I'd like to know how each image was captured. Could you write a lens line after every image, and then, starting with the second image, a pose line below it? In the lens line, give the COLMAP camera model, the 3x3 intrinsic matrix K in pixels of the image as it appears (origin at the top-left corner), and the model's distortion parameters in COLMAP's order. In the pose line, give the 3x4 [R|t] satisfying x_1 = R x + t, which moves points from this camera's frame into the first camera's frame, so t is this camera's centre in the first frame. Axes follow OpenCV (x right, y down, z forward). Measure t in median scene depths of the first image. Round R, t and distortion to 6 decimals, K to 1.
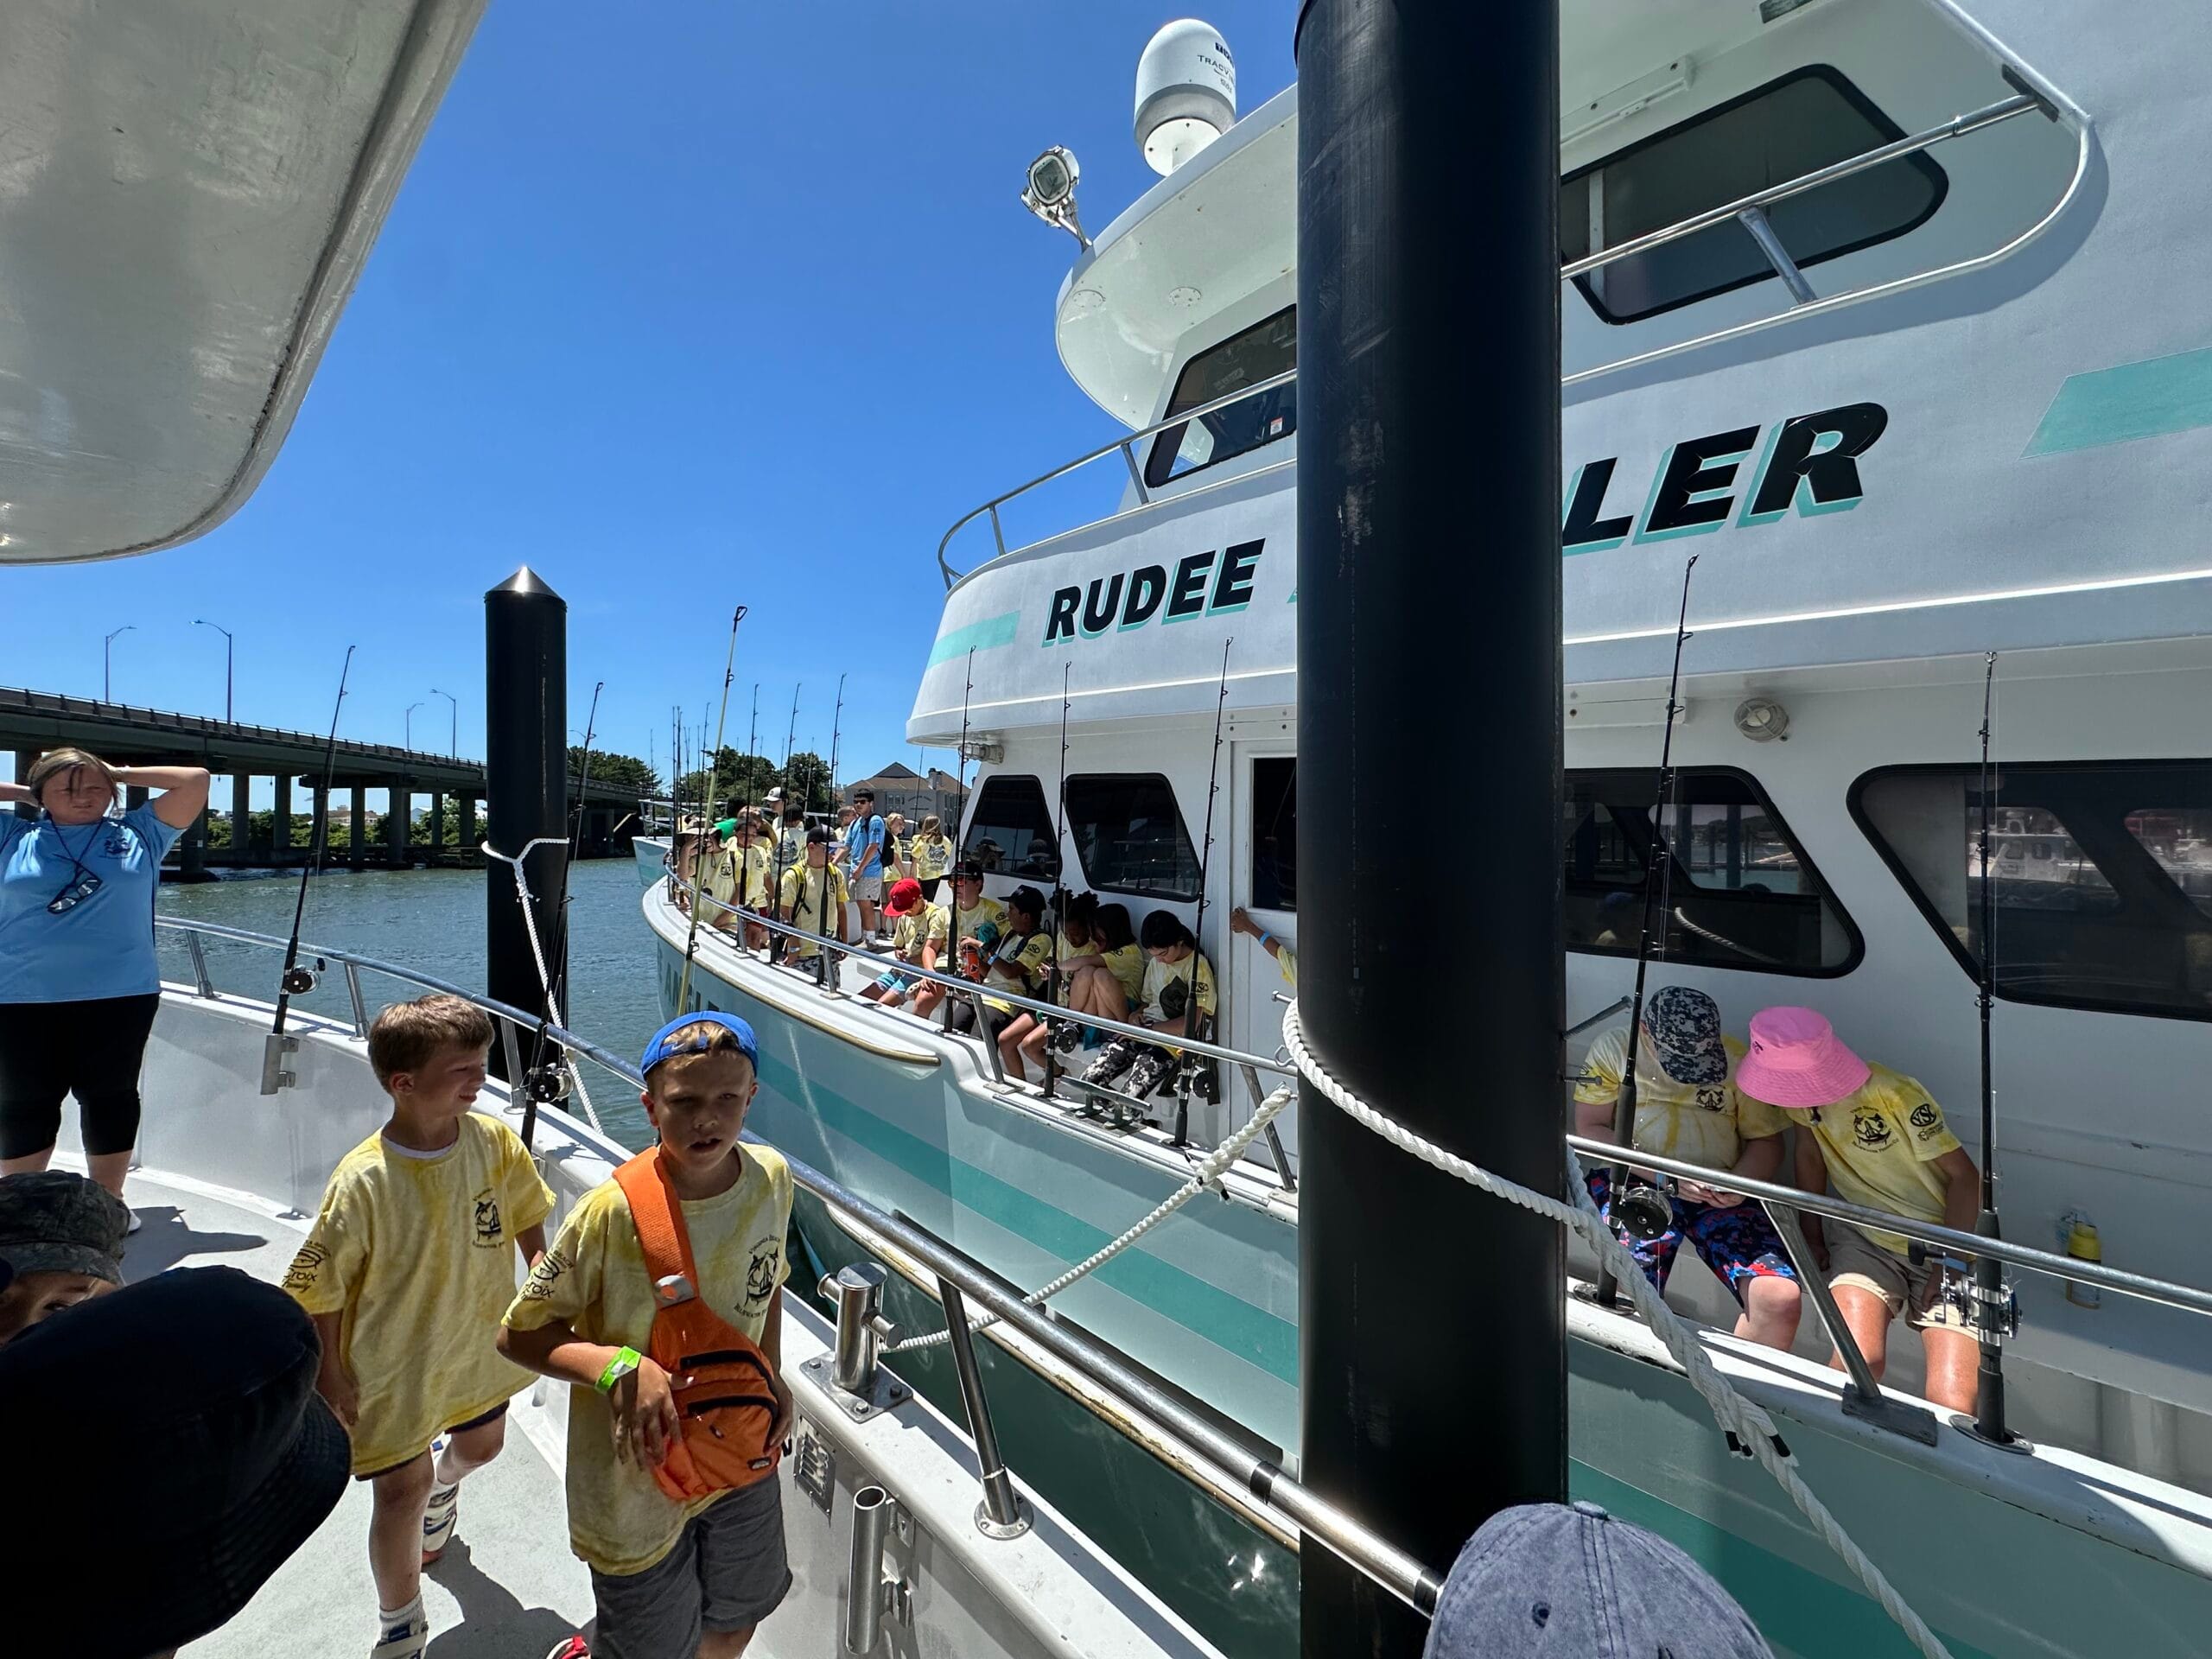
lens RADIAL K [[872.5, 0, 1113.3], [0, 872.5, 837.1], [0, 0, 1]] dist [-0.004276, 0.000172]
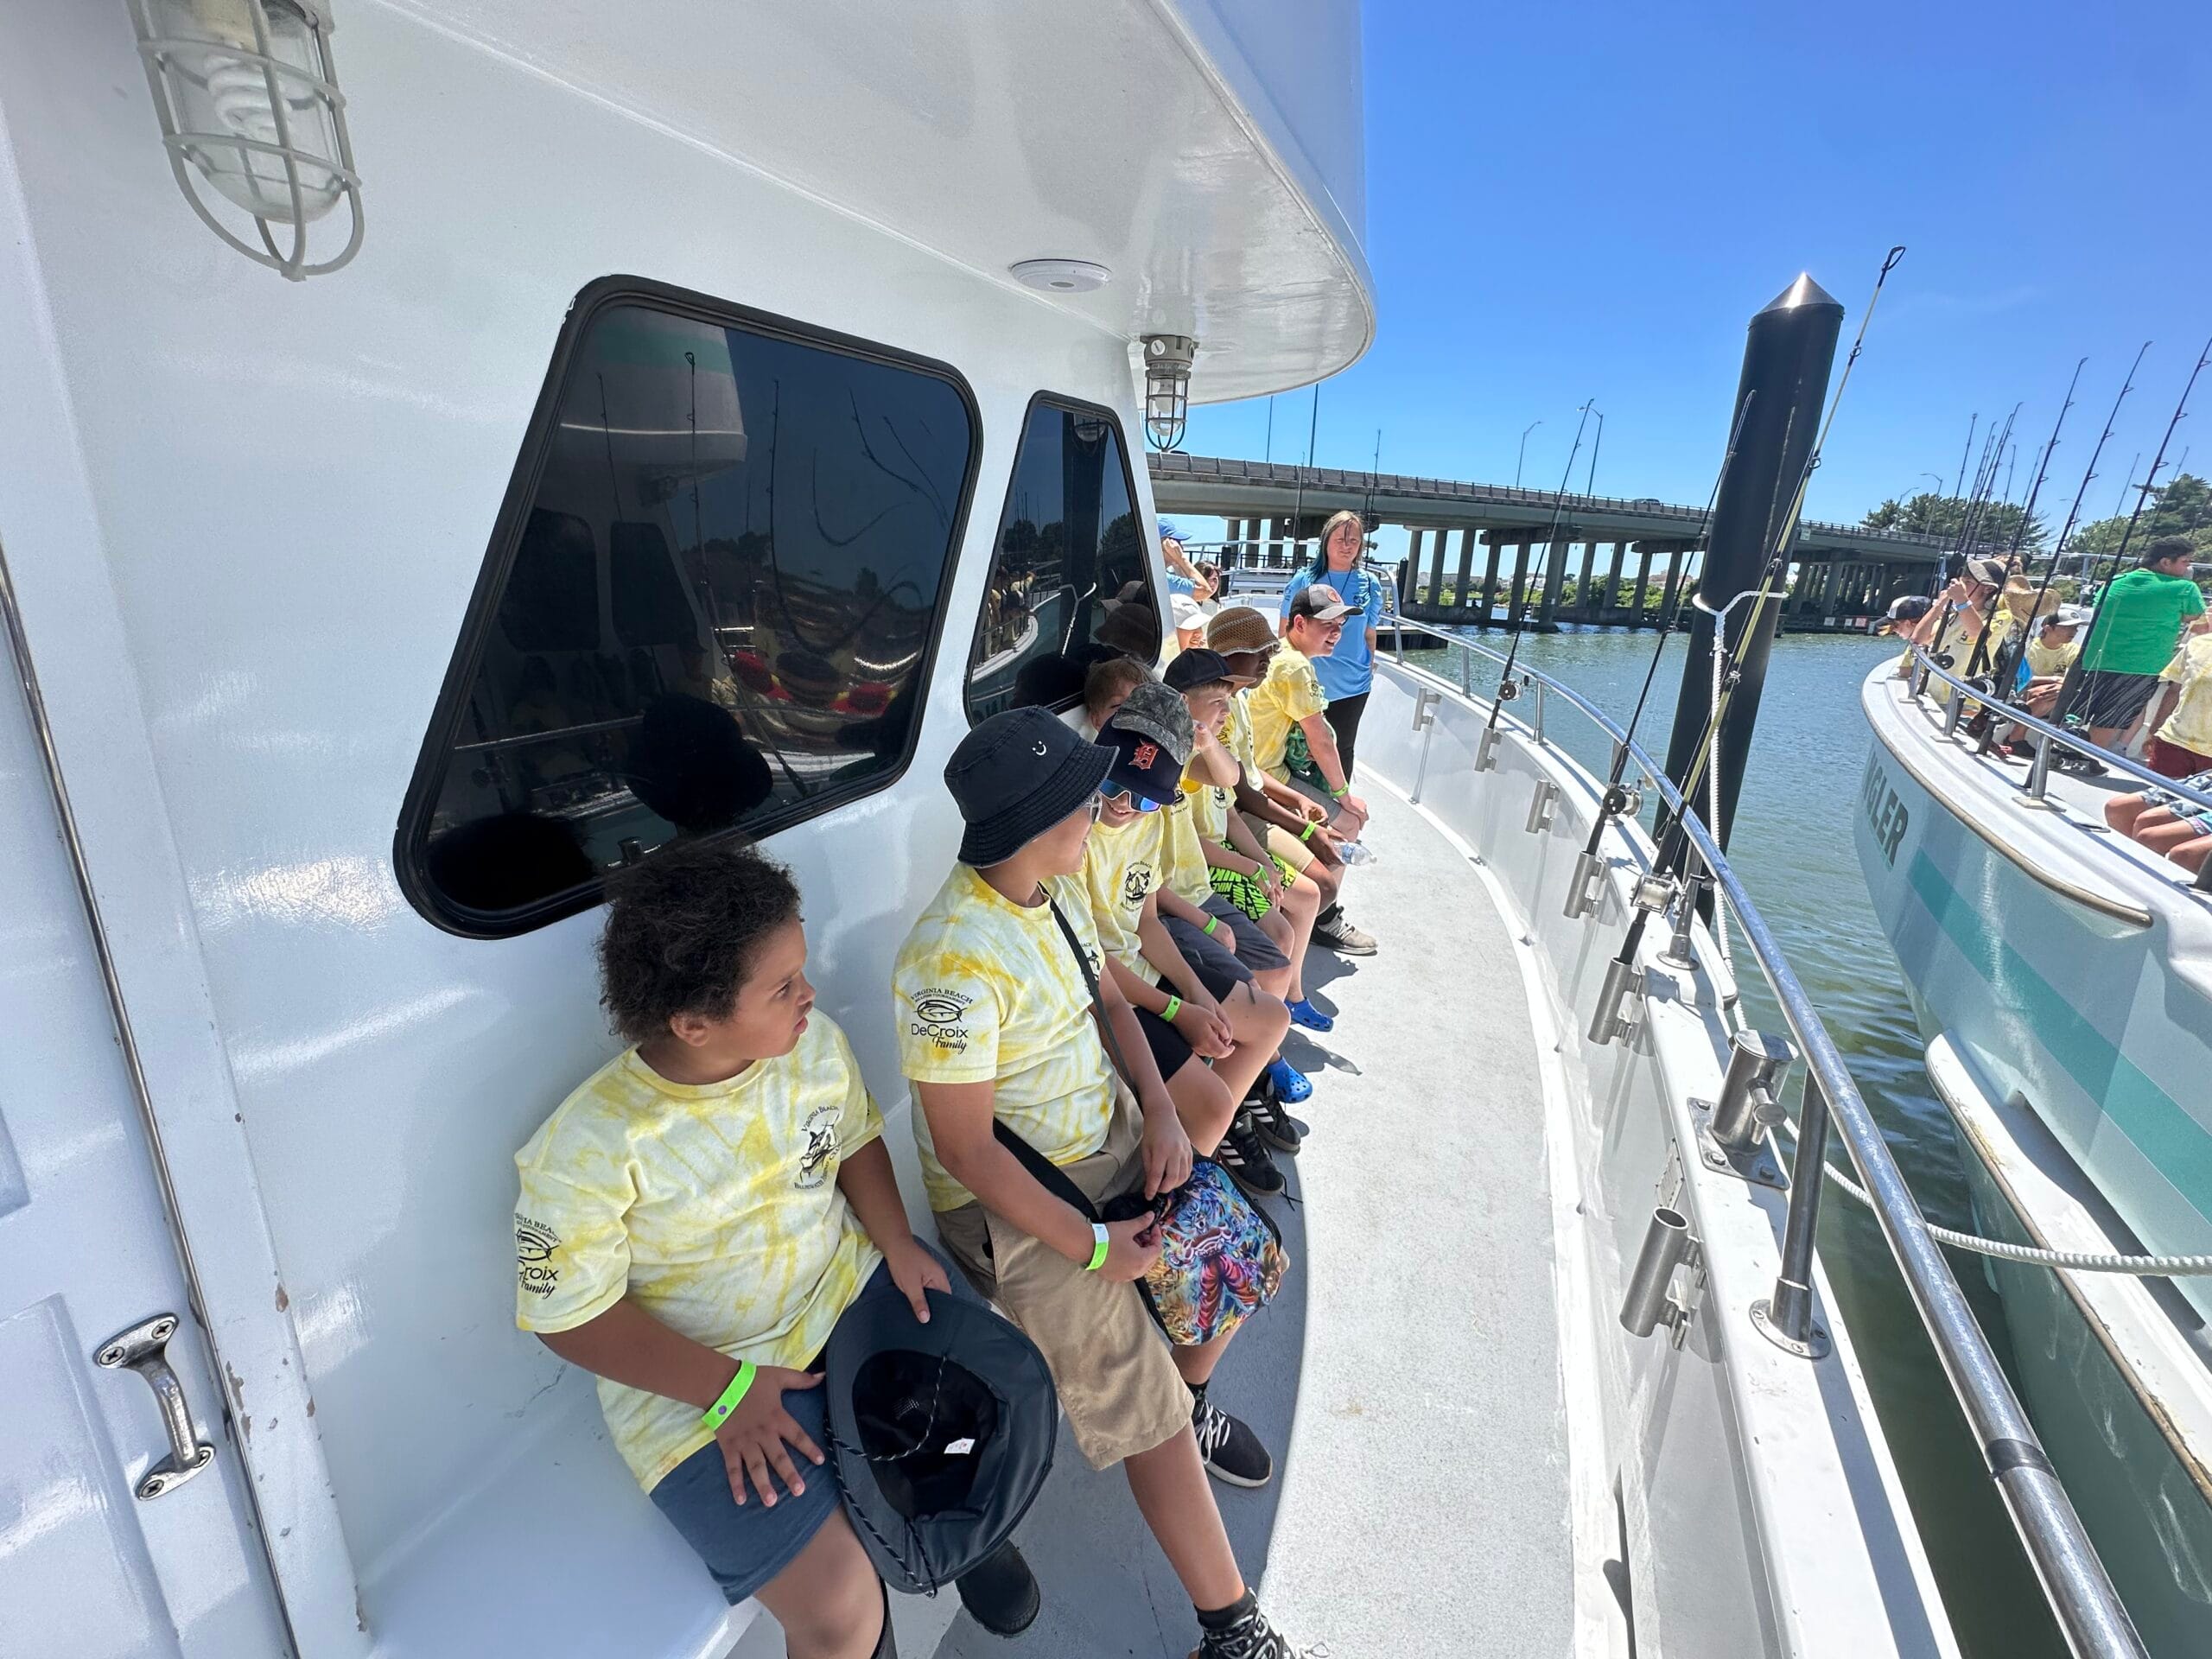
lens RADIAL K [[872.5, 0, 1096.4], [0, 872.5, 812.2], [0, 0, 1]] dist [-0.004276, 0.000172]
pose [[0.280798, 0.253727, -0.925622, 0.117609], [-0.030871, 0.966312, 0.255516, 0.023422], [0.959270, -0.043173, 0.279171, 0.034211]]
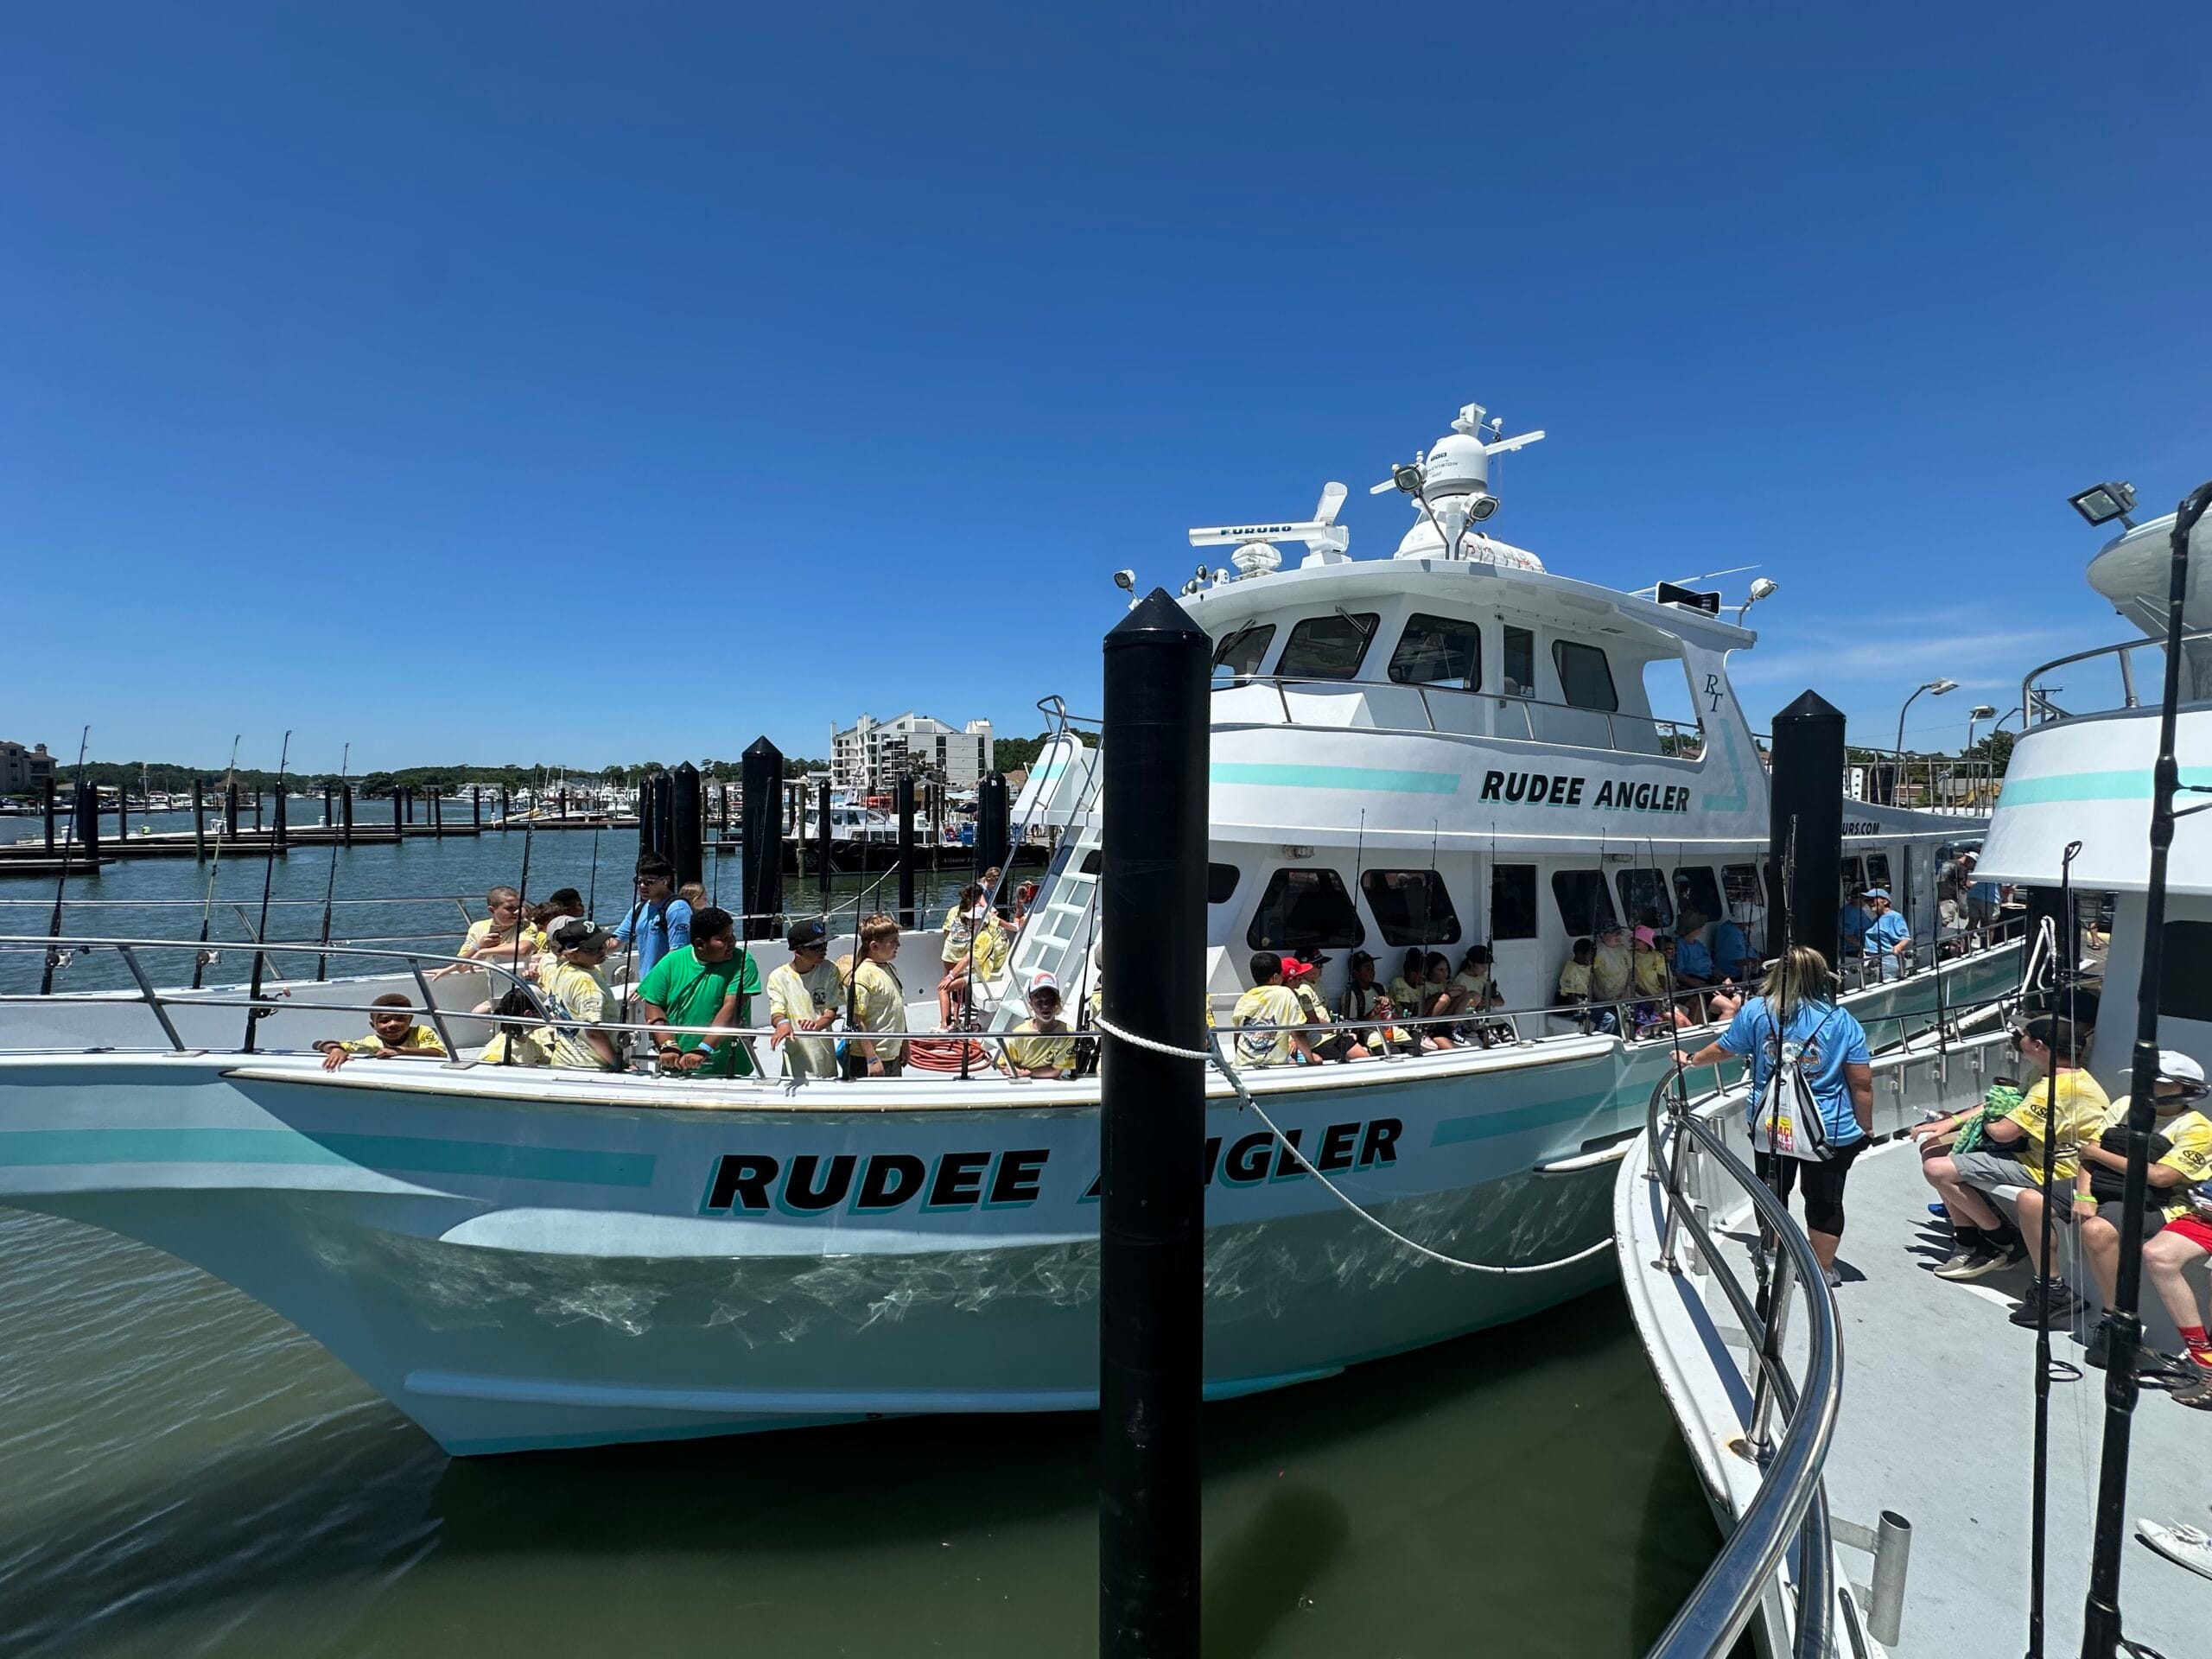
lens RADIAL K [[872.5, 0, 1115.4], [0, 872.5, 829.1], [0, 0, 1]] dist [-0.004276, 0.000172]
pose [[0.262510, -0.035300, 0.964283, -1.602341], [0.003144, 0.999357, 0.035728, -0.201386], [-0.964924, -0.006347, 0.262452, 1.079849]]
